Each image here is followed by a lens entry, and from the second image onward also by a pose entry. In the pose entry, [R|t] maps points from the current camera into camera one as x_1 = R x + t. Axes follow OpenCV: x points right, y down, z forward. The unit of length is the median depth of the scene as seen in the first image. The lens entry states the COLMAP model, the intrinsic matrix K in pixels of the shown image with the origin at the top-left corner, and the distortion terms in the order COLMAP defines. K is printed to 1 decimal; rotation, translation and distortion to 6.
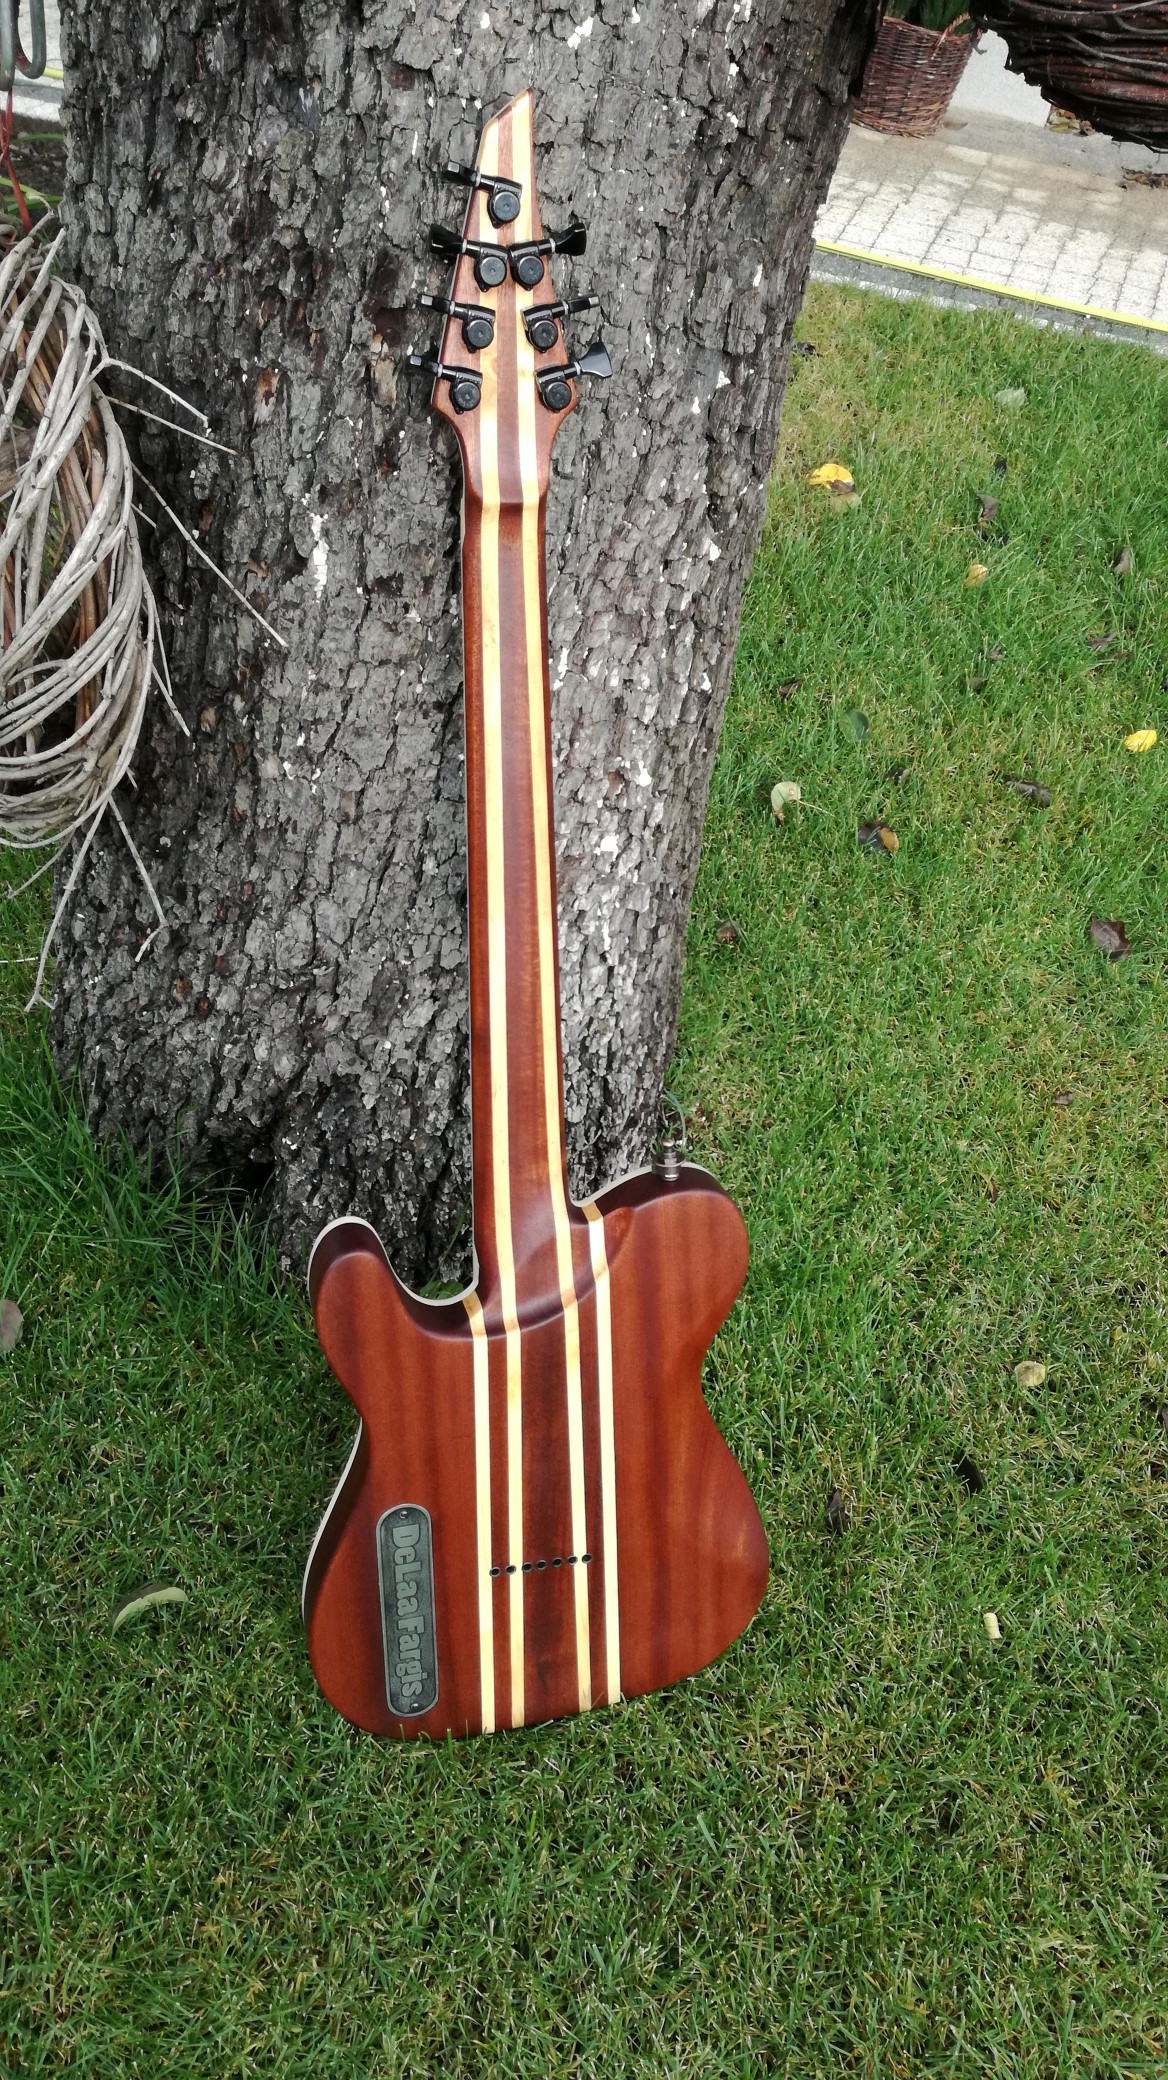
lens RADIAL K [[1708.6, 0, 641.8], [0, 1708.6, 1086.0], [0, 0, 1]] dist [0.081133, -0.187326]
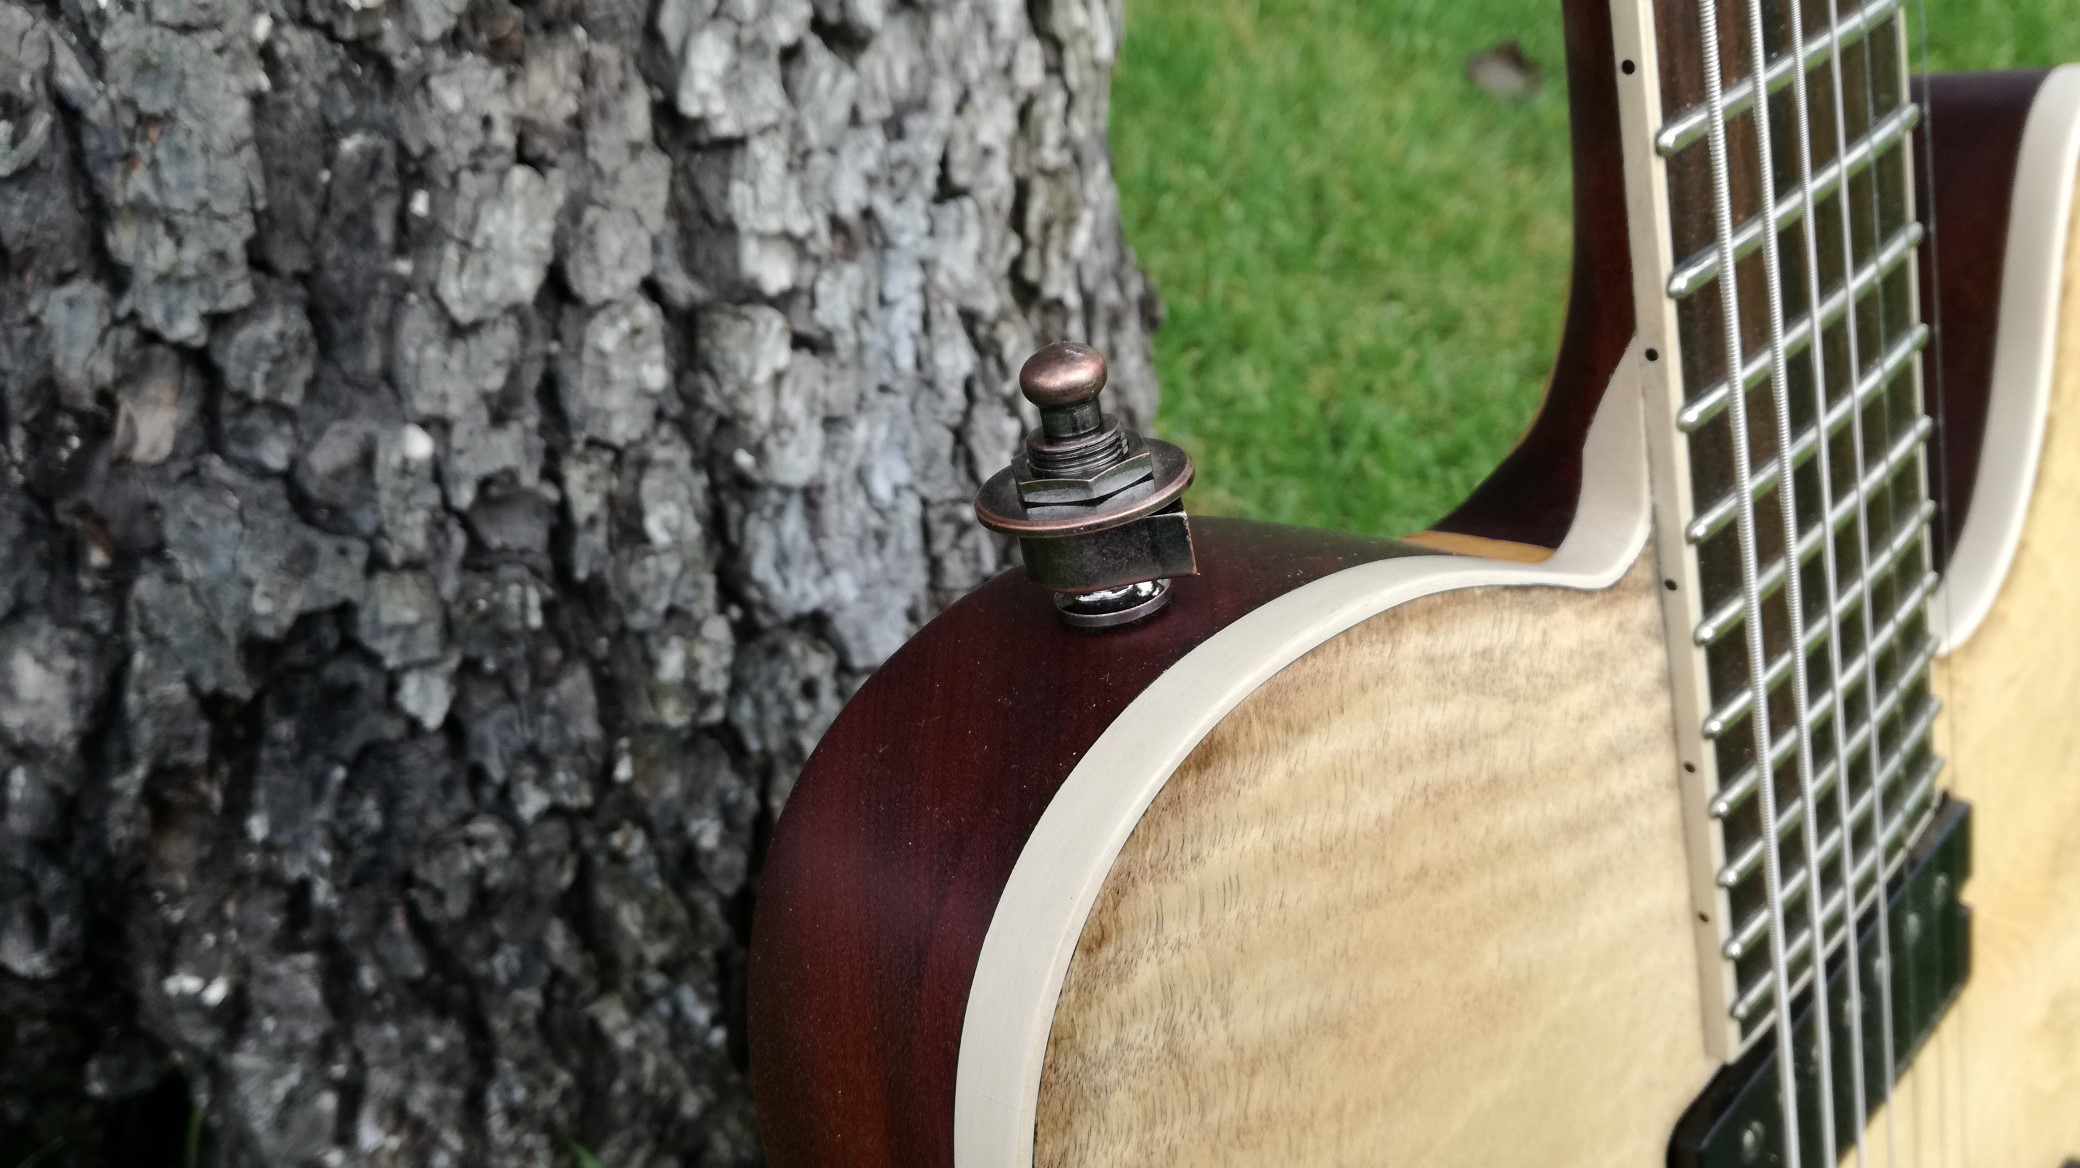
lens RADIAL K [[1708.6, 0, 1045.9], [0, 1708.6, 585.6], [0, 0, 1]] dist [0.081133, -0.187326]
pose [[0.886199, -0.380243, 0.264699, -0.137095], [0.401465, 0.915412, -0.029085, 0.038665], [-0.231249, 0.132043, 0.963892, 0.714064]]
